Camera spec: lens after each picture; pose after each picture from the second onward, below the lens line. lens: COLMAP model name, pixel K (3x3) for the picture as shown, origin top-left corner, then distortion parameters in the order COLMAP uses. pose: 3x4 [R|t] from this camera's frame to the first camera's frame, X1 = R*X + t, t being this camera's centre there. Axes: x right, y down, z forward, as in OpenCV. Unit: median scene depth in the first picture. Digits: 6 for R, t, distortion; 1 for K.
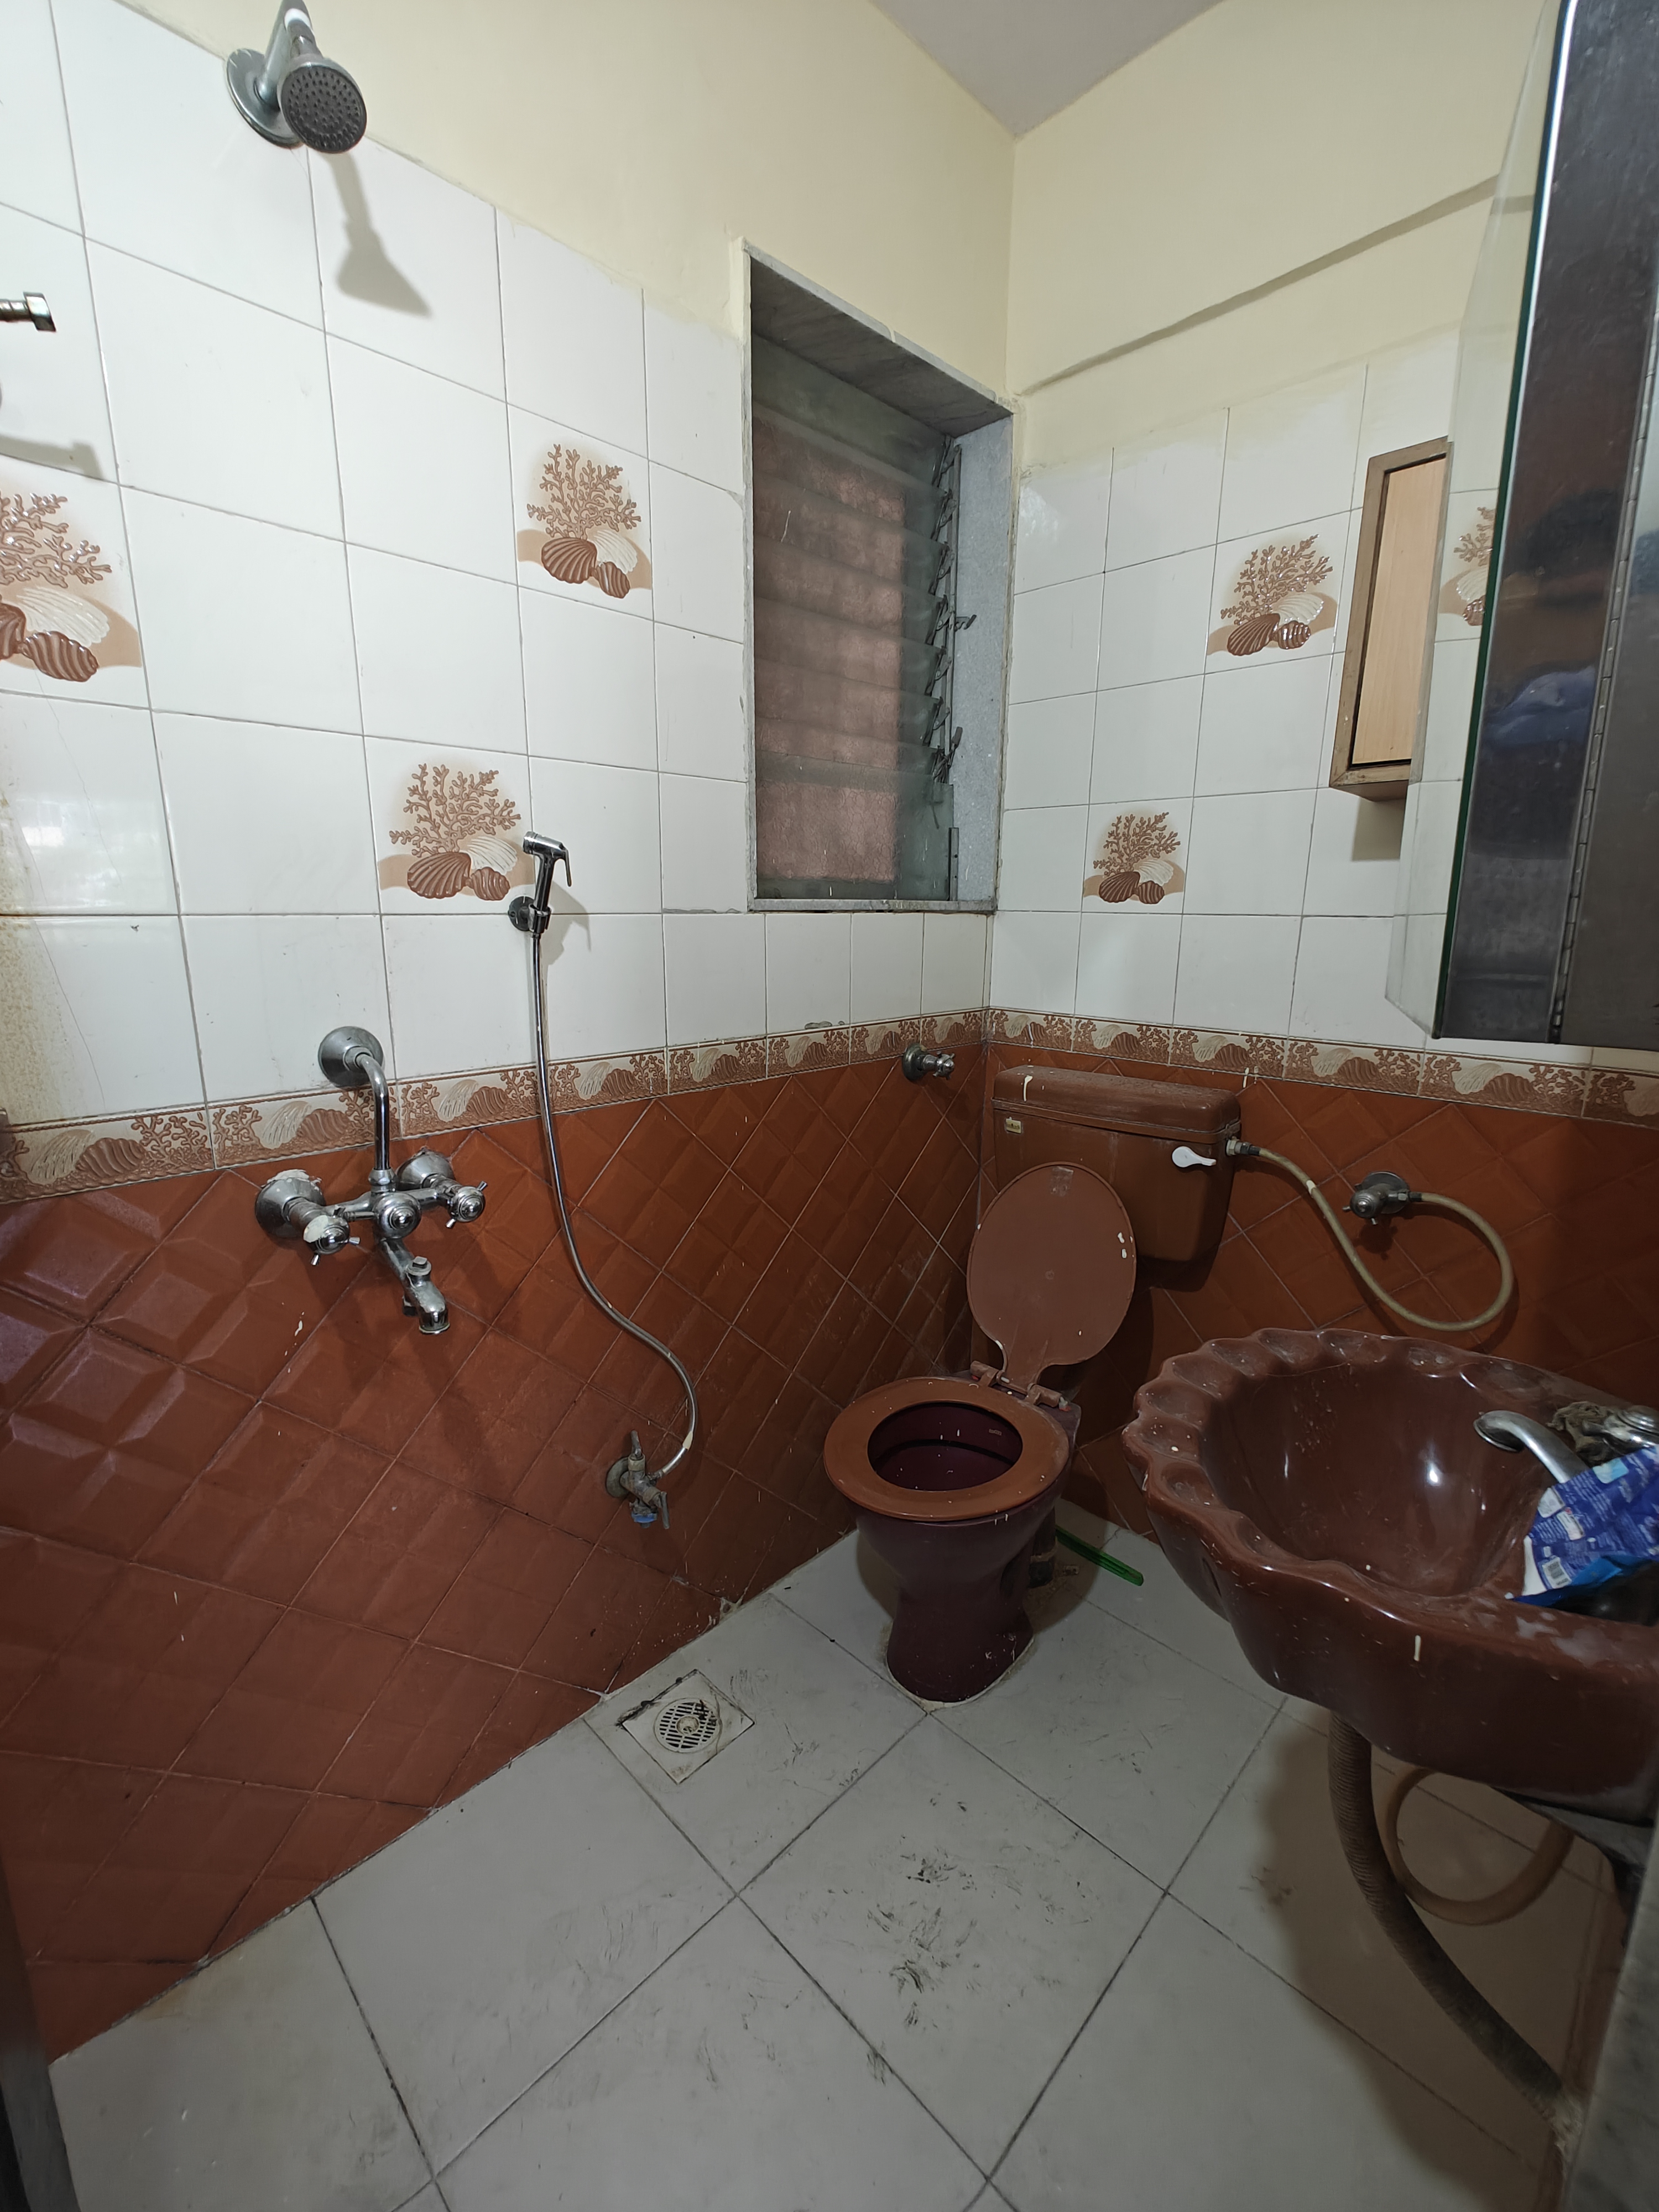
lens RADIAL K [[936.0, 0, 824.4], [0, 936.0, 1095.9], [0, 0, 1]] dist [-0.001365, 0.001605]
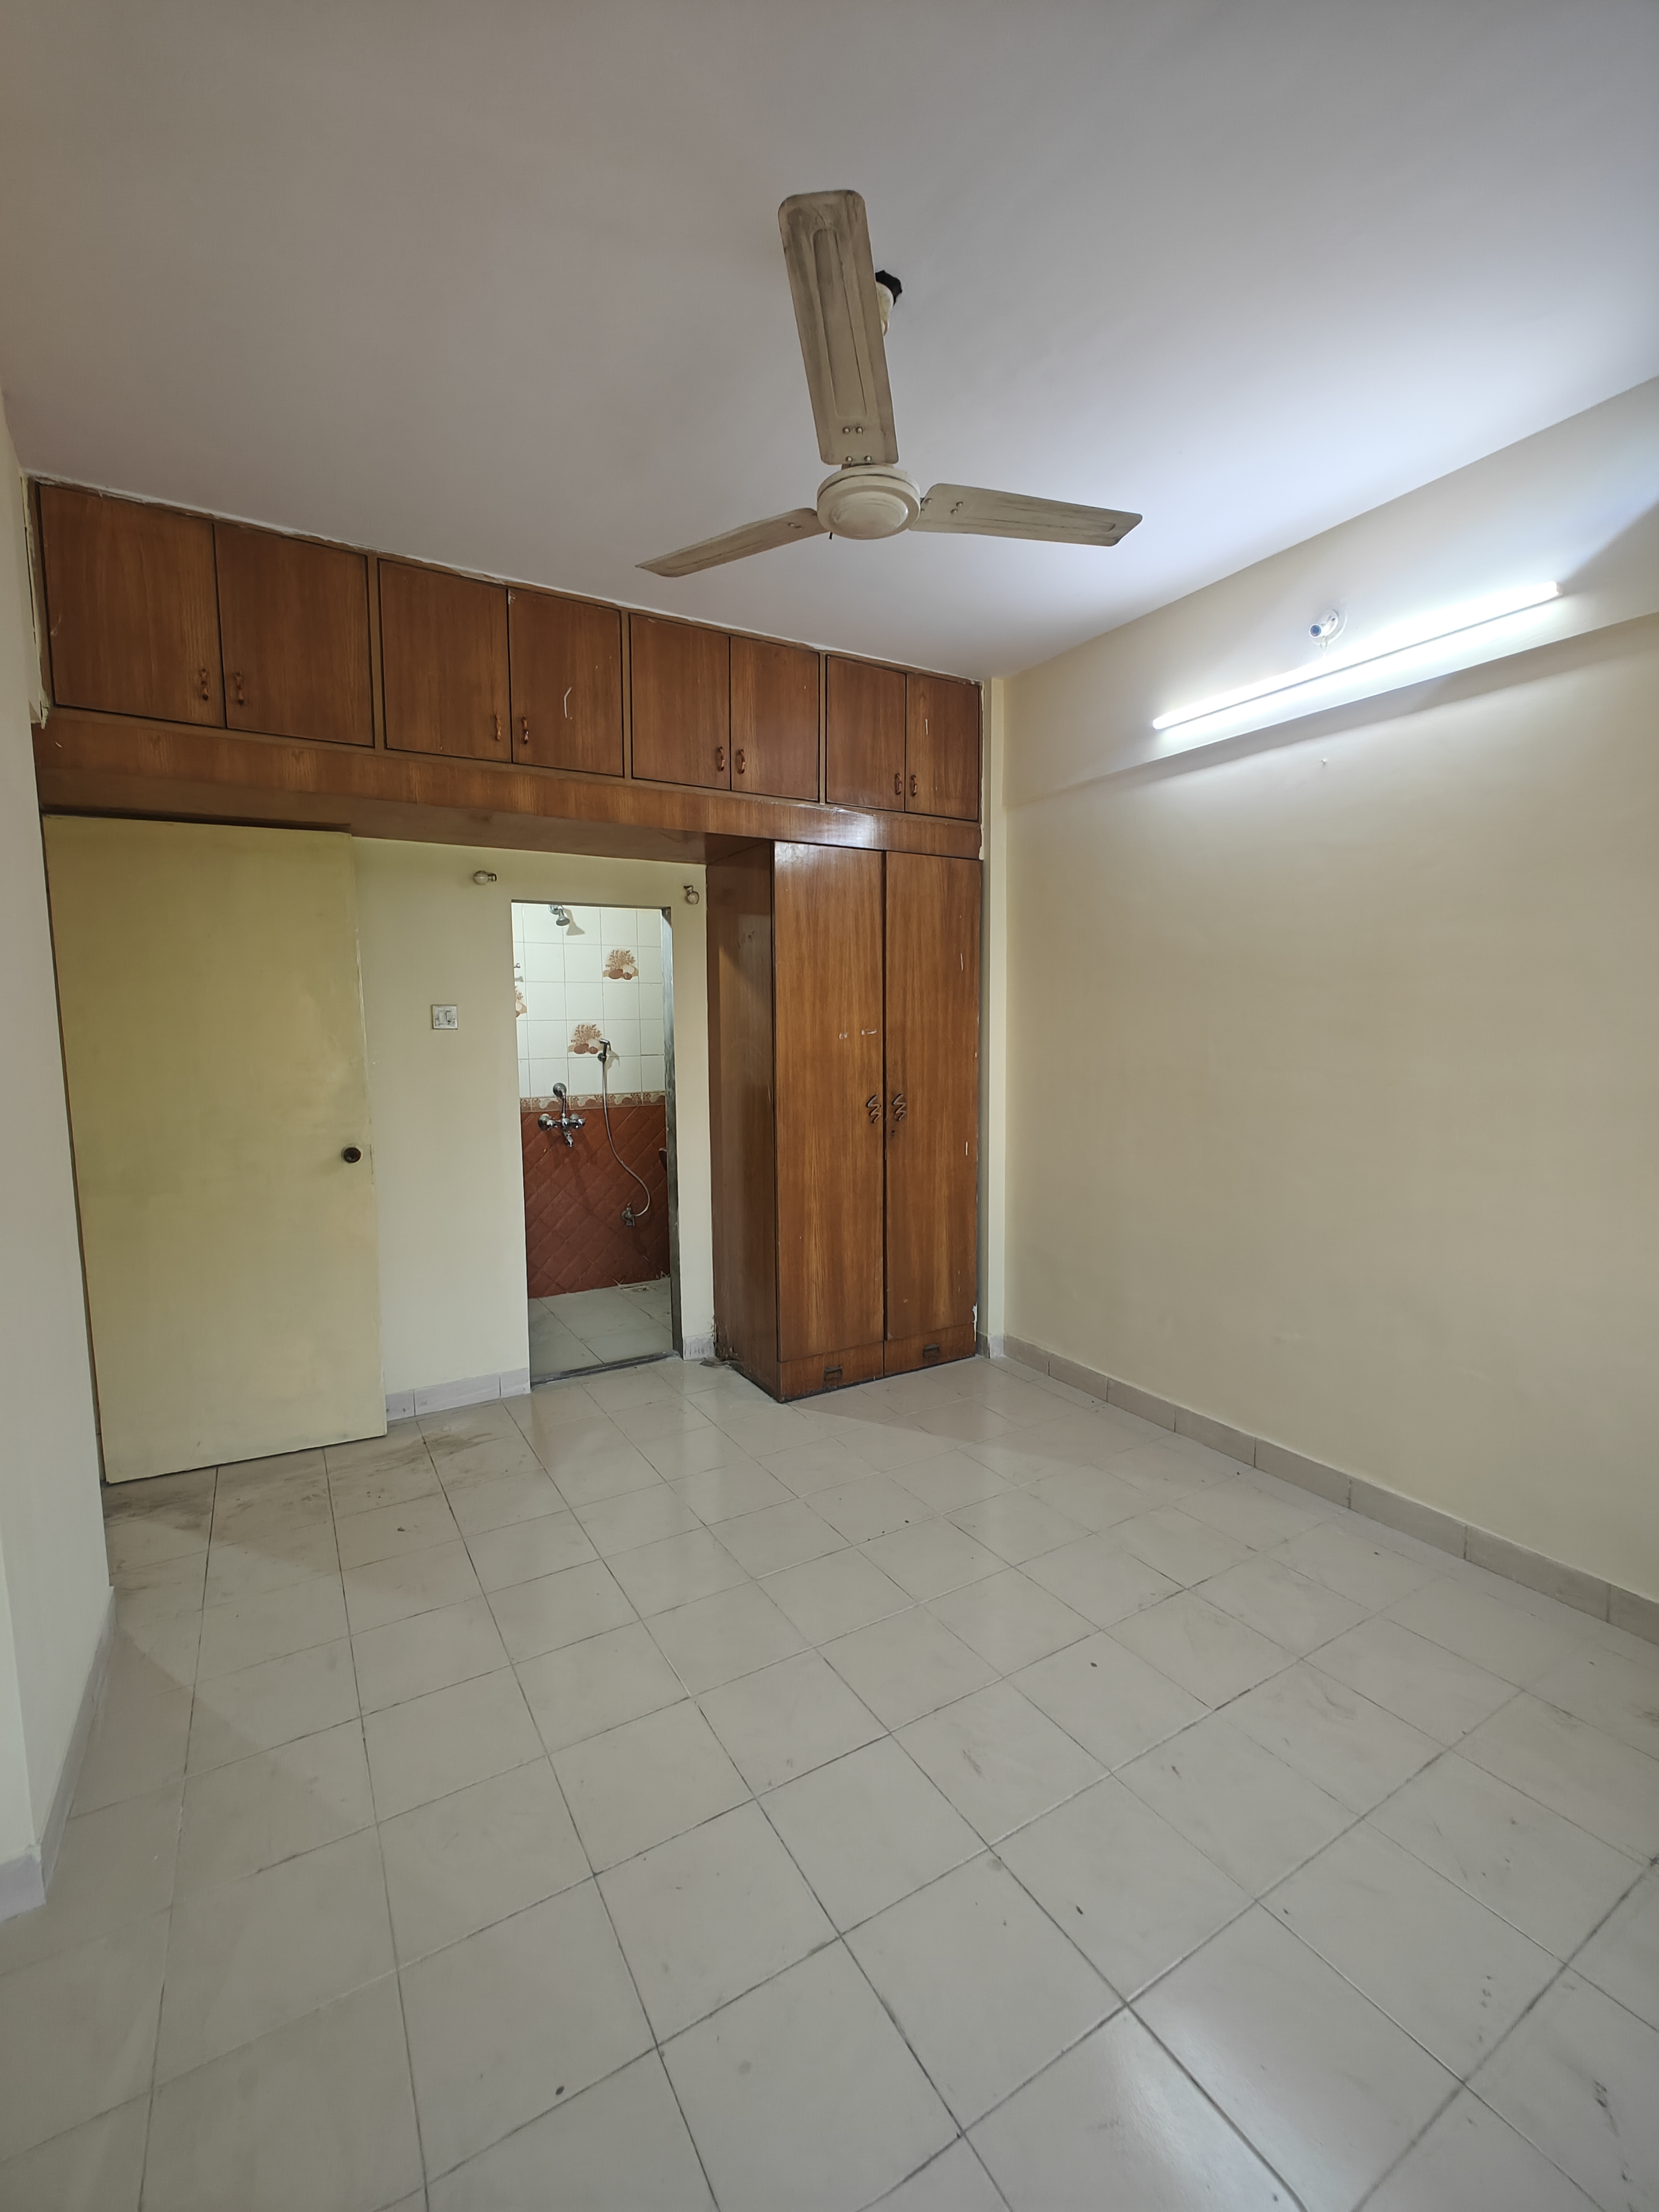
lens RADIAL K [[936.0, 0, 824.9], [0, 936.0, 1101.8], [0, 0, 1]] dist [-0.001365, 0.001605]
pose [[0.970083, 0.019185, -0.242016, 1.685253], [-0.042844, 0.994755, -0.092876, 0.351411], [0.238965, 0.100466, 0.965817, -2.807473]]
